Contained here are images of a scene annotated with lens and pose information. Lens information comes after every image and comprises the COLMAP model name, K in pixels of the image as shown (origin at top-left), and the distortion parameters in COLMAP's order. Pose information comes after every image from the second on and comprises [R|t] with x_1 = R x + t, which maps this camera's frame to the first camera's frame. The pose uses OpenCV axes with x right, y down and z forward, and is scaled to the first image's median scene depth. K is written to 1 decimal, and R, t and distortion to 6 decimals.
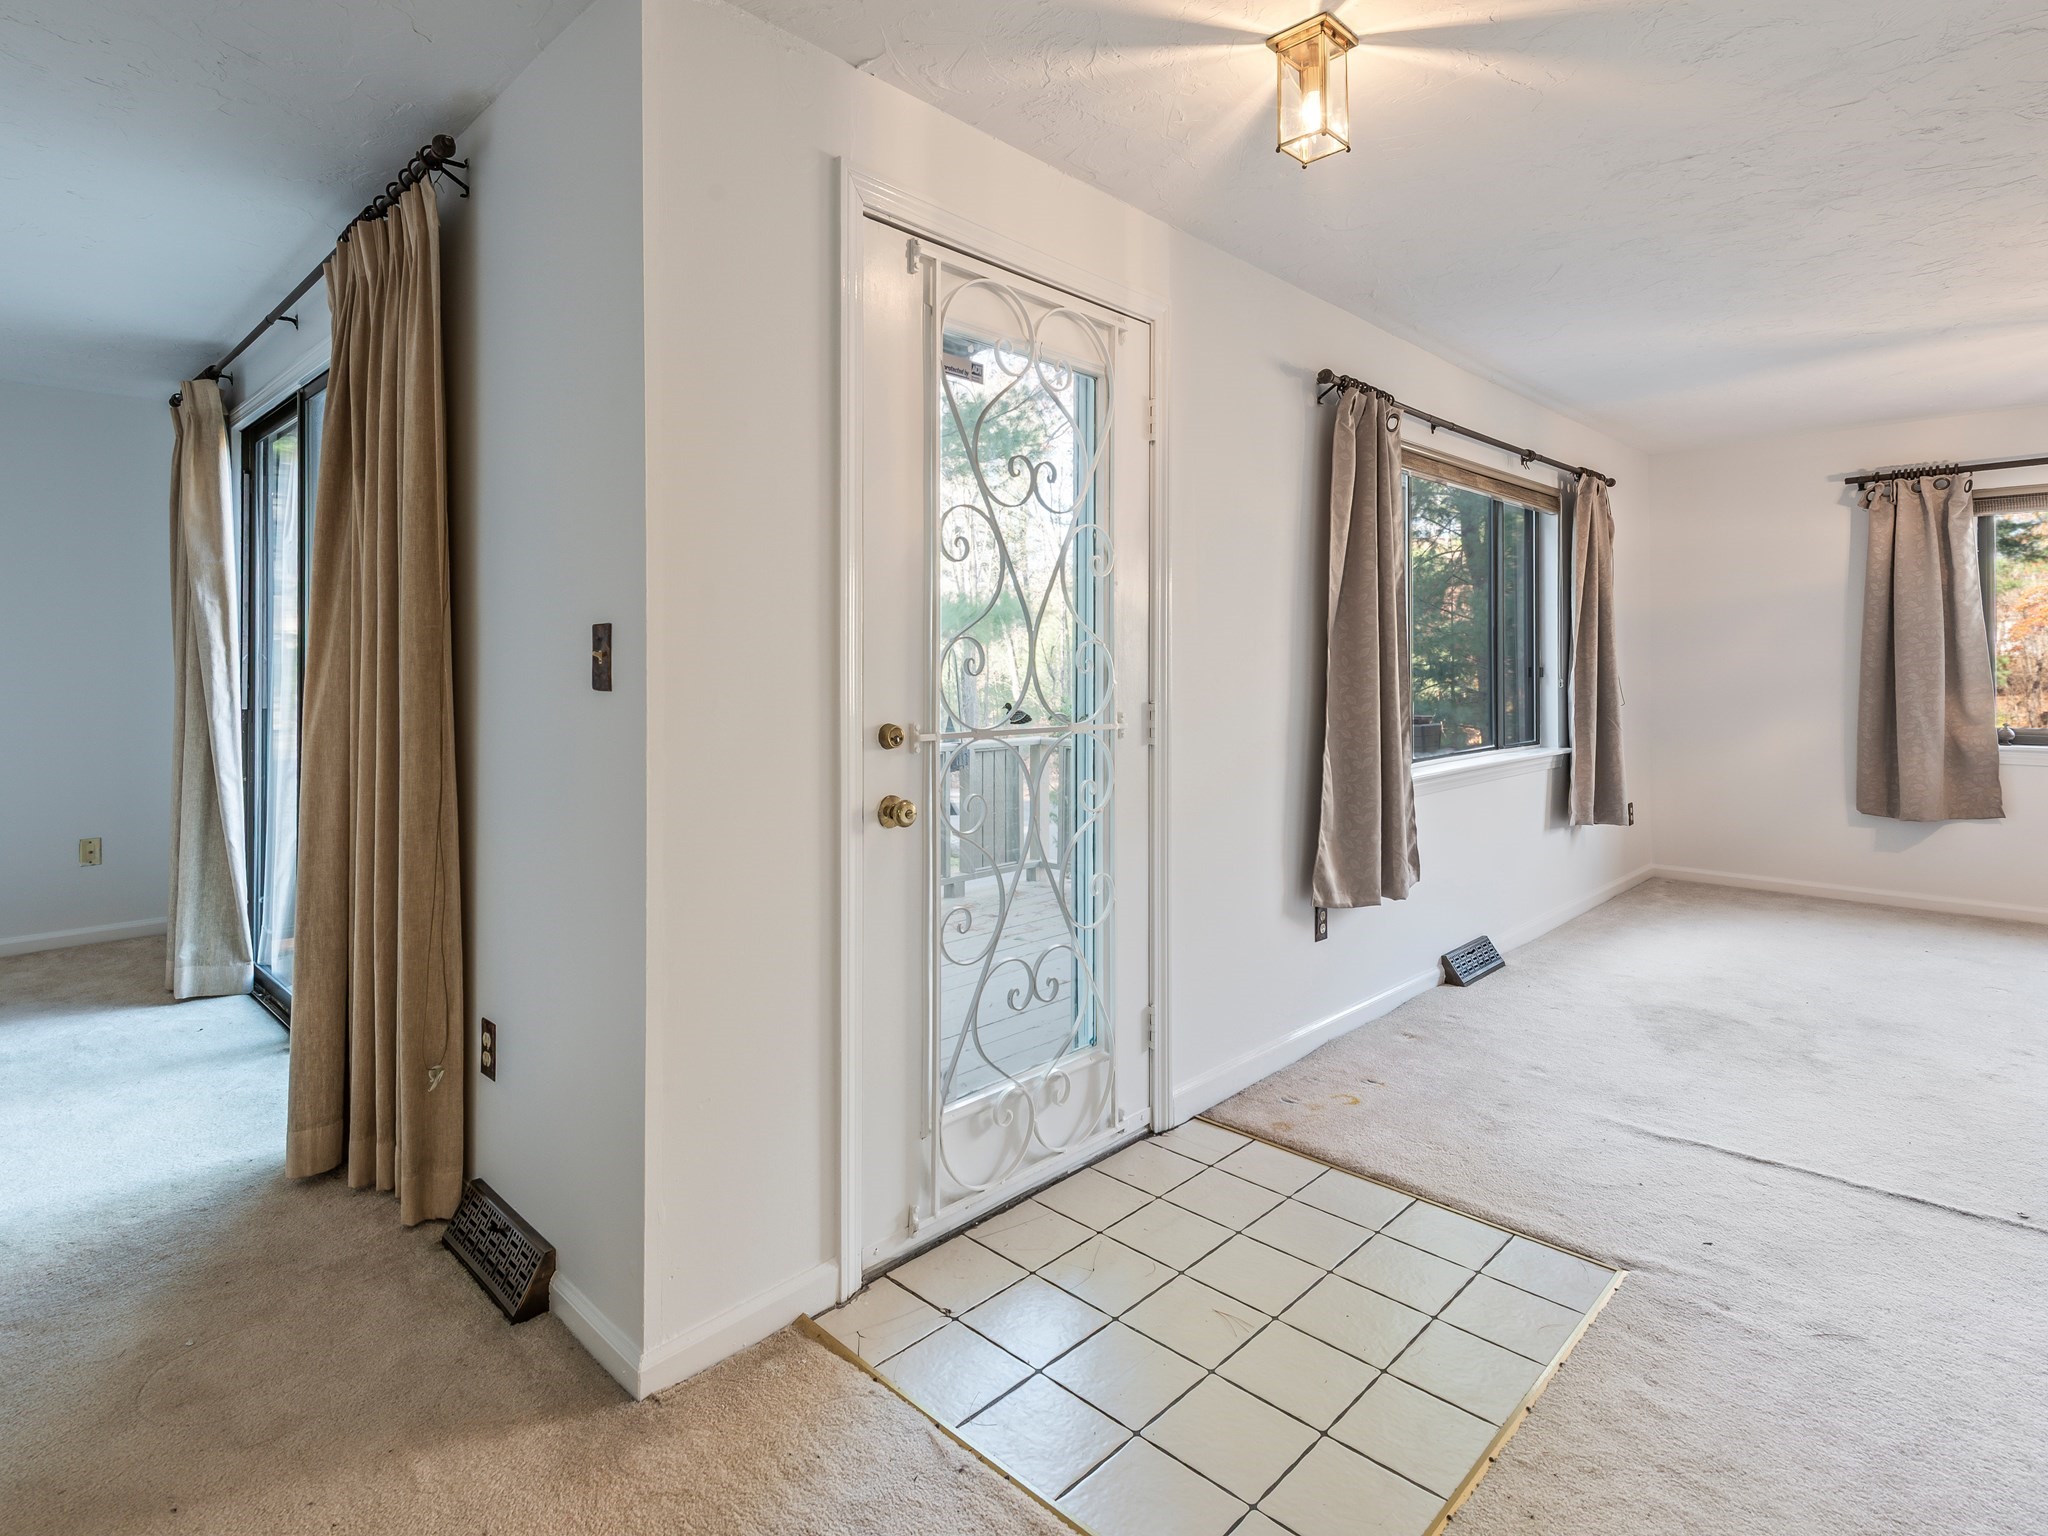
lens RADIAL K [[1084.3, 0, 1016.7], [0, 1084.3, 658.6], [0, 0, 1]] dist [0.030321, -0.016548]
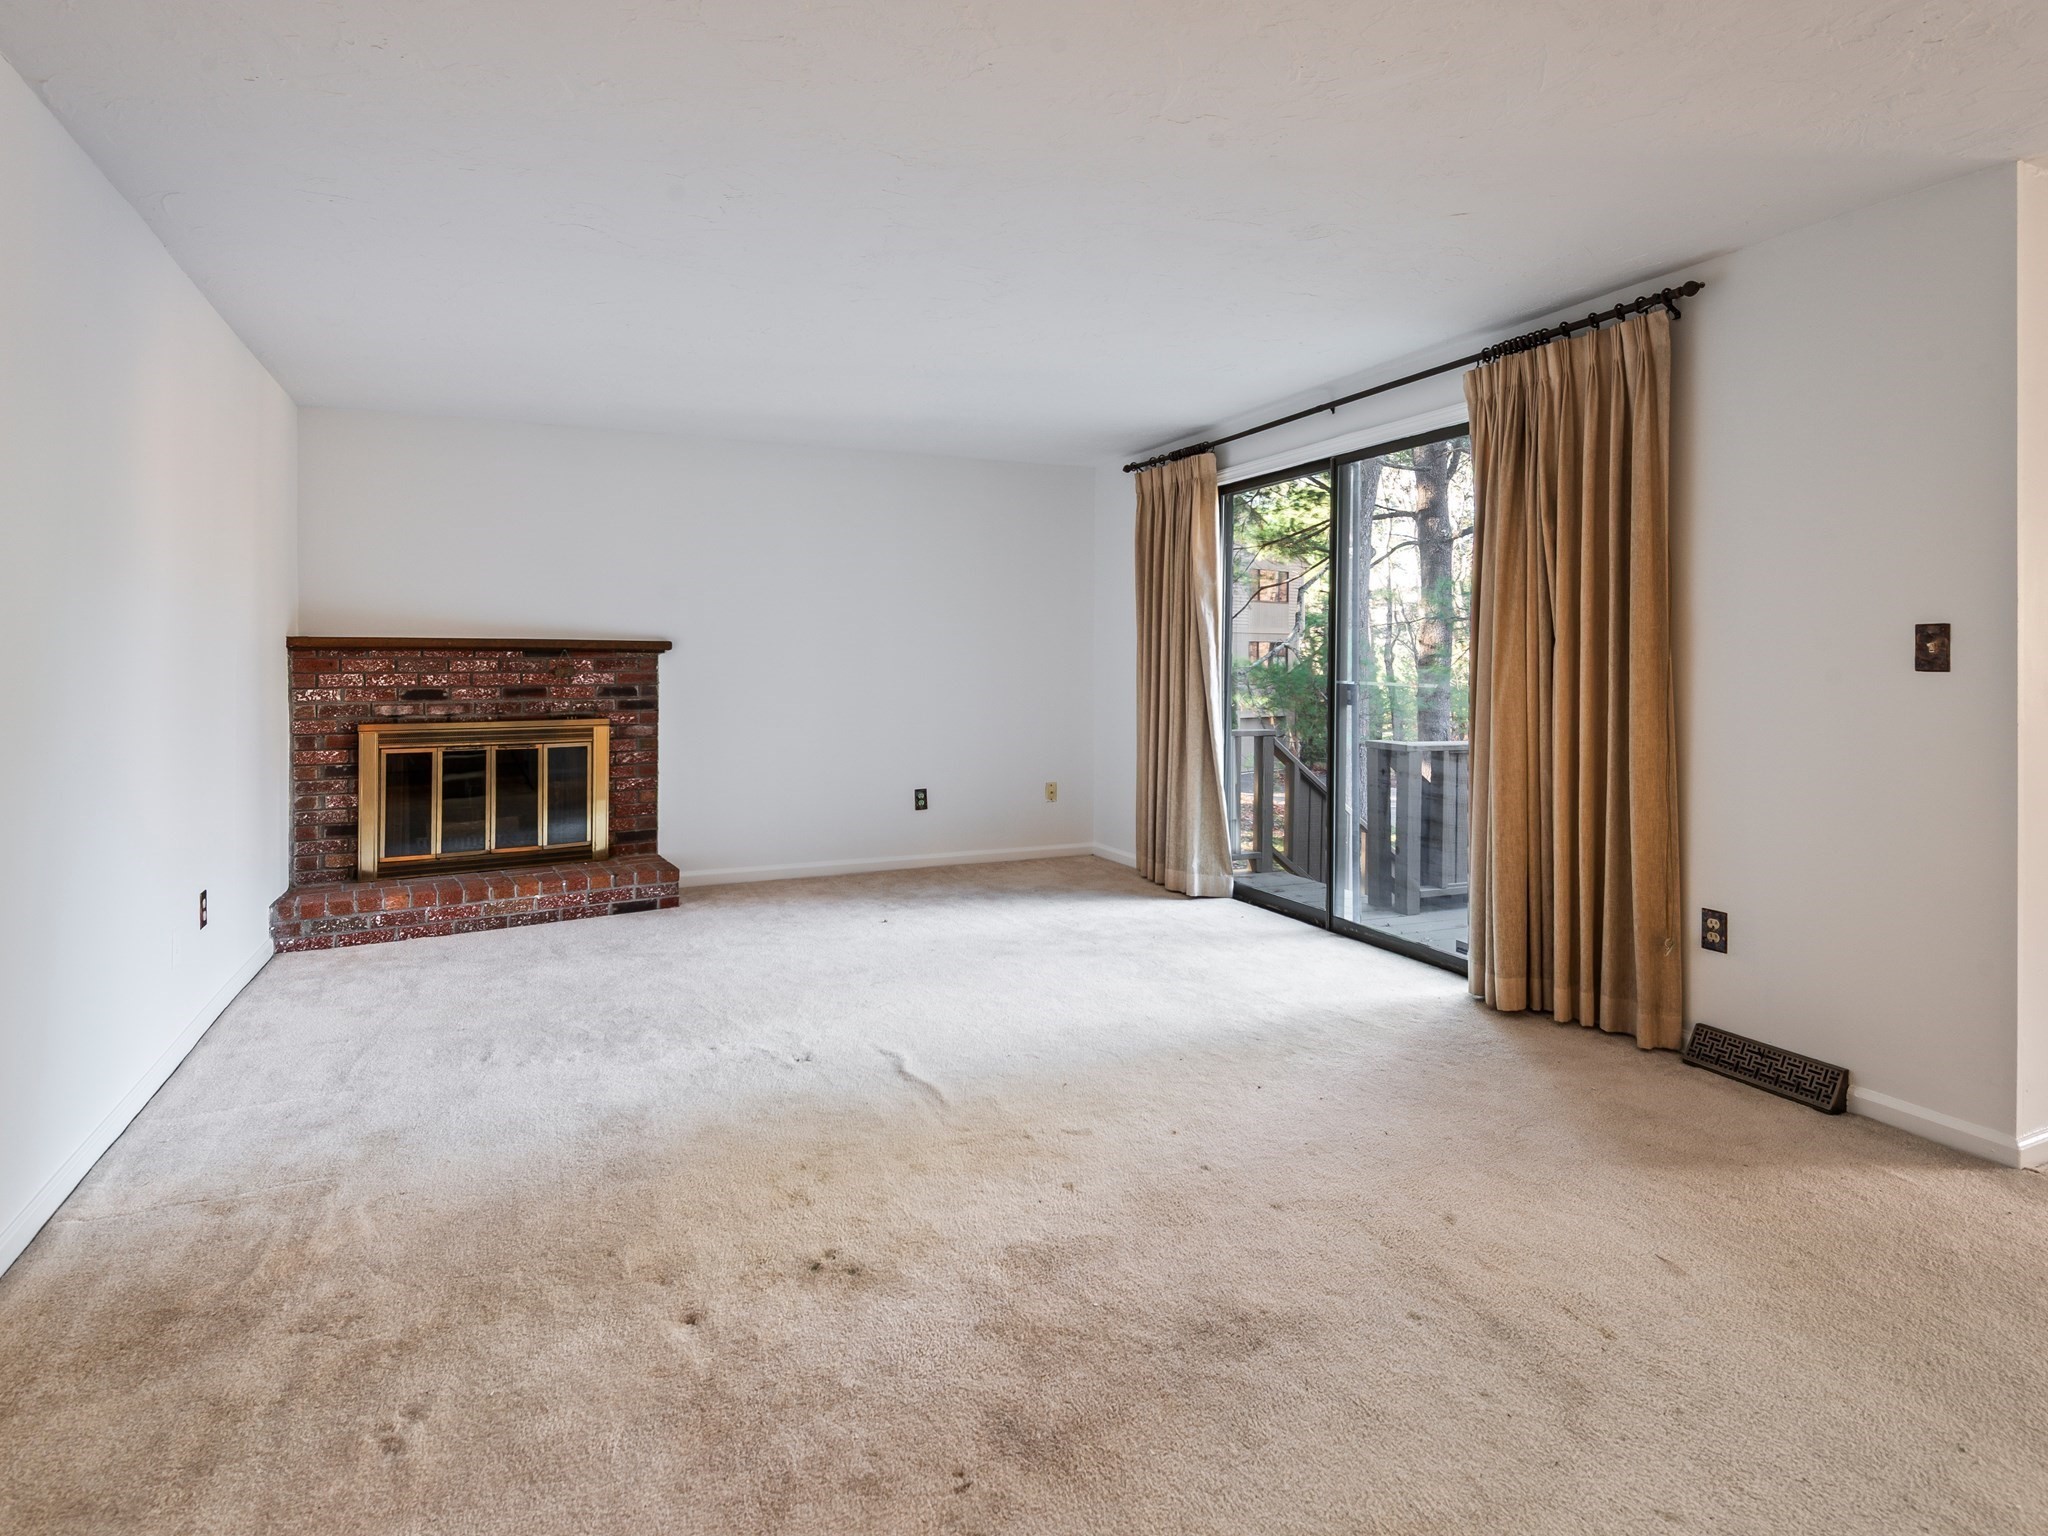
lens RADIAL K [[1084.3, 0, 1016.7], [0, 1084.3, 658.6], [0, 0, 1]] dist [0.030321, -0.016548]
pose [[0.917481, 0.000156, -0.397780, -0.656823], [0.000786, 0.999997, 0.002206, 0.006311], [0.397779, -0.002336, 0.917478, -0.557426]]
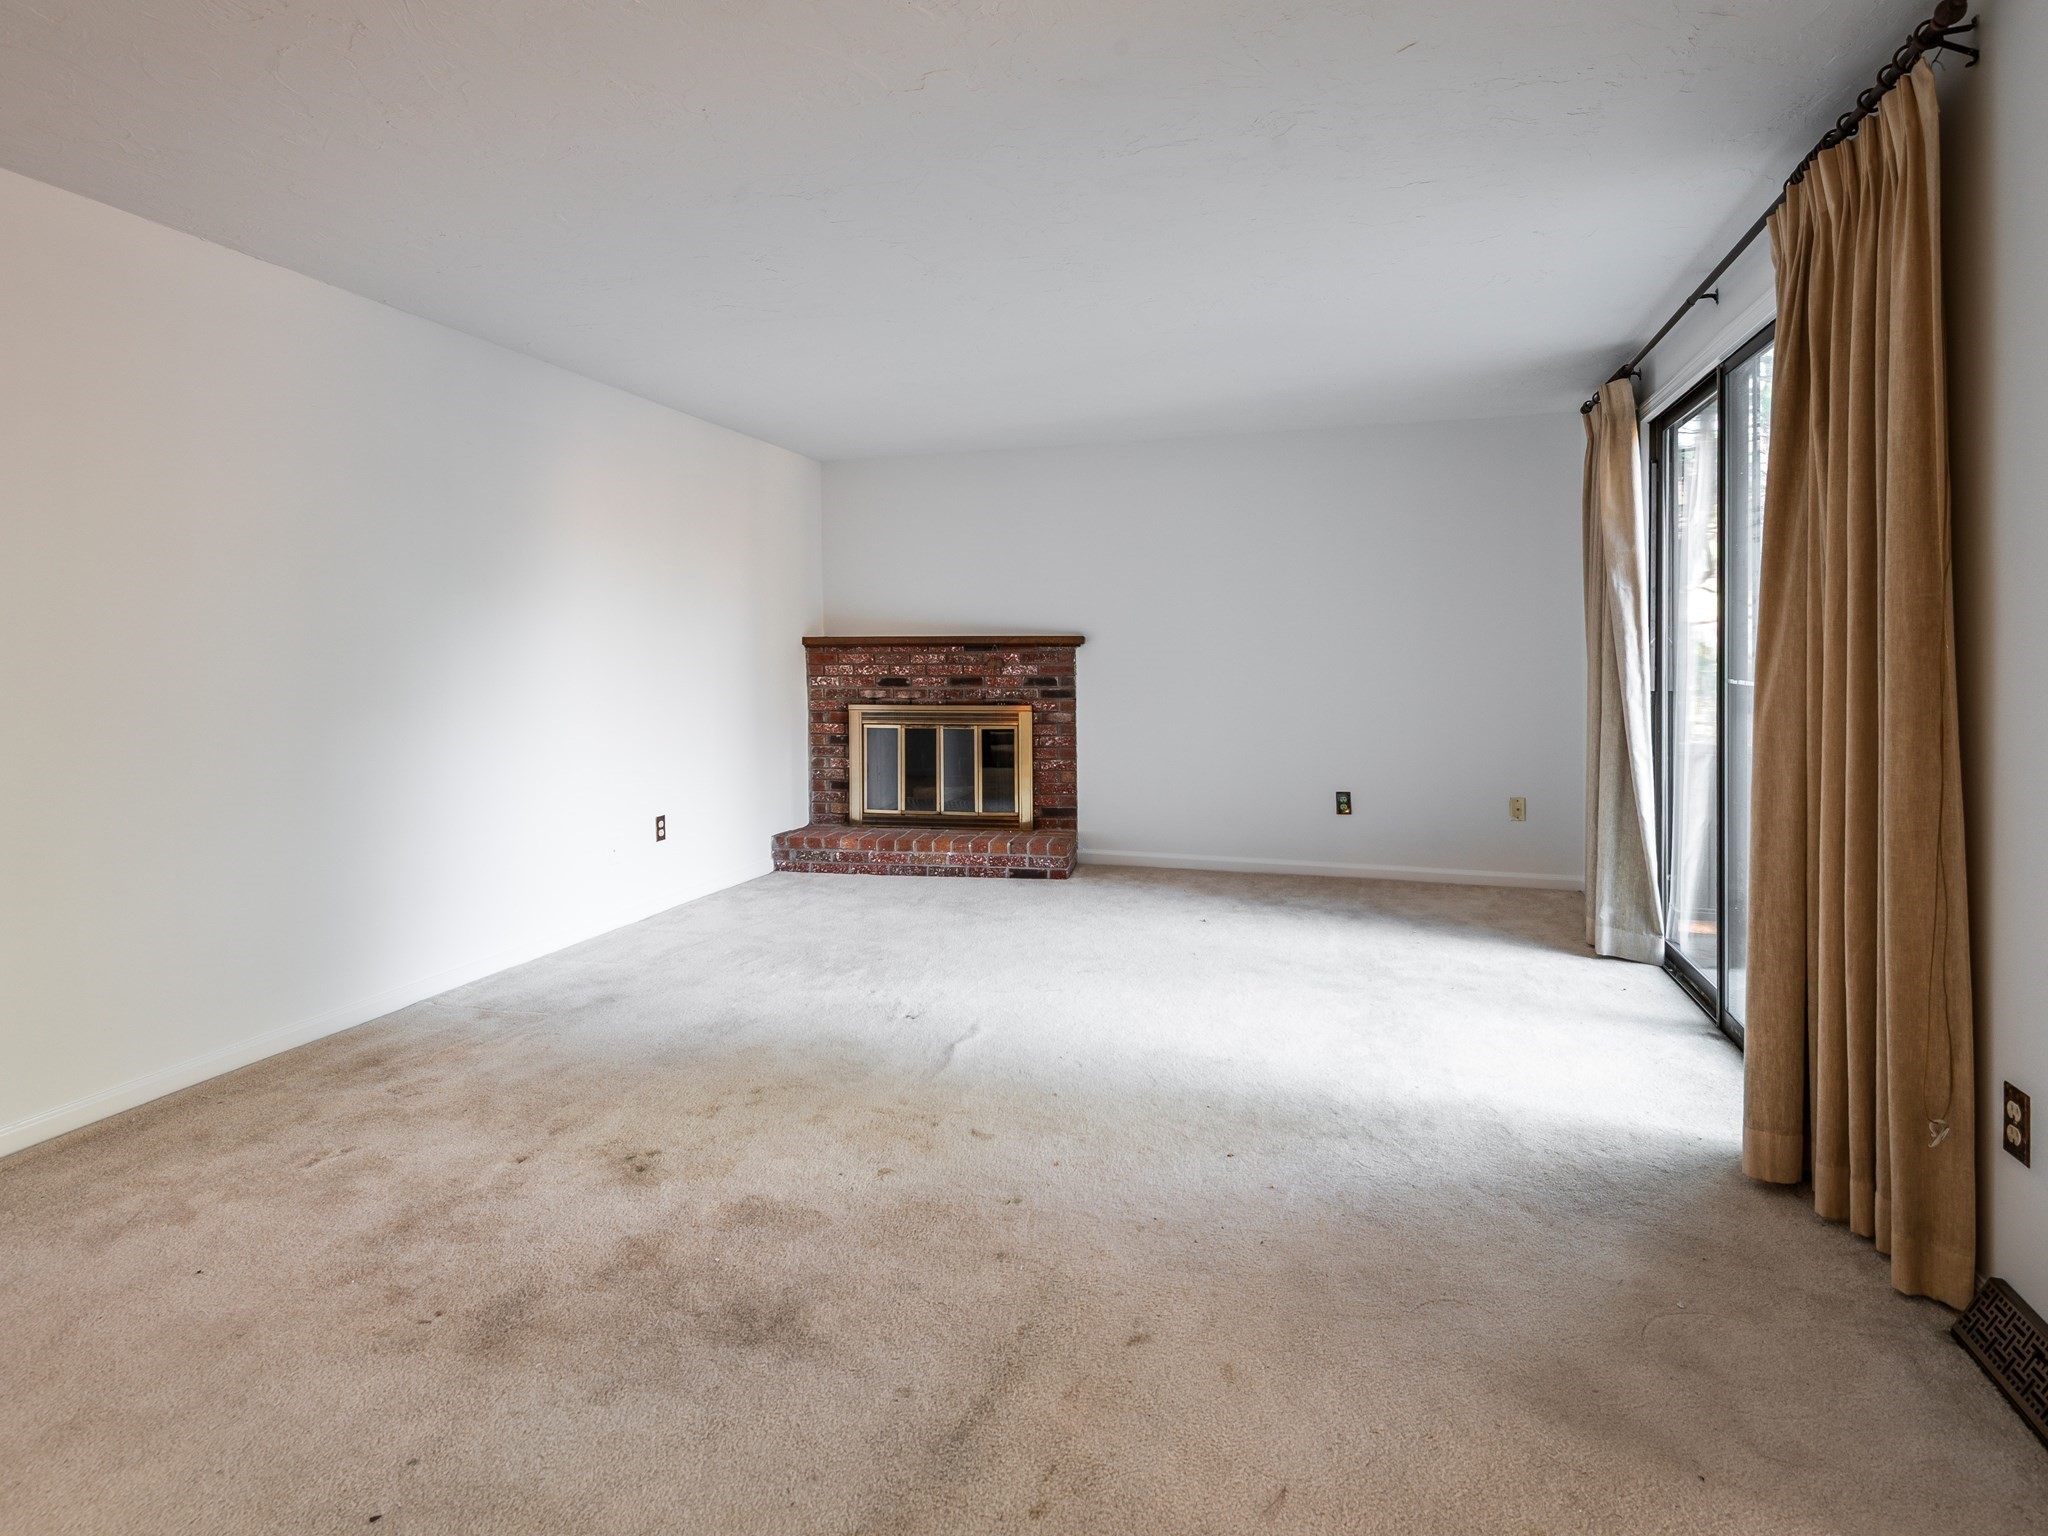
lens RADIAL K [[1084.3, 0, 1016.7], [0, 1084.3, 658.6], [0, 0, 1]] dist [0.030321, -0.016548]
pose [[0.451284, 0.002661, -0.892376, -0.089381], [0.006549, 0.999959, 0.006294, 0.008787], [0.892356, -0.008684, 0.451248, -0.003977]]
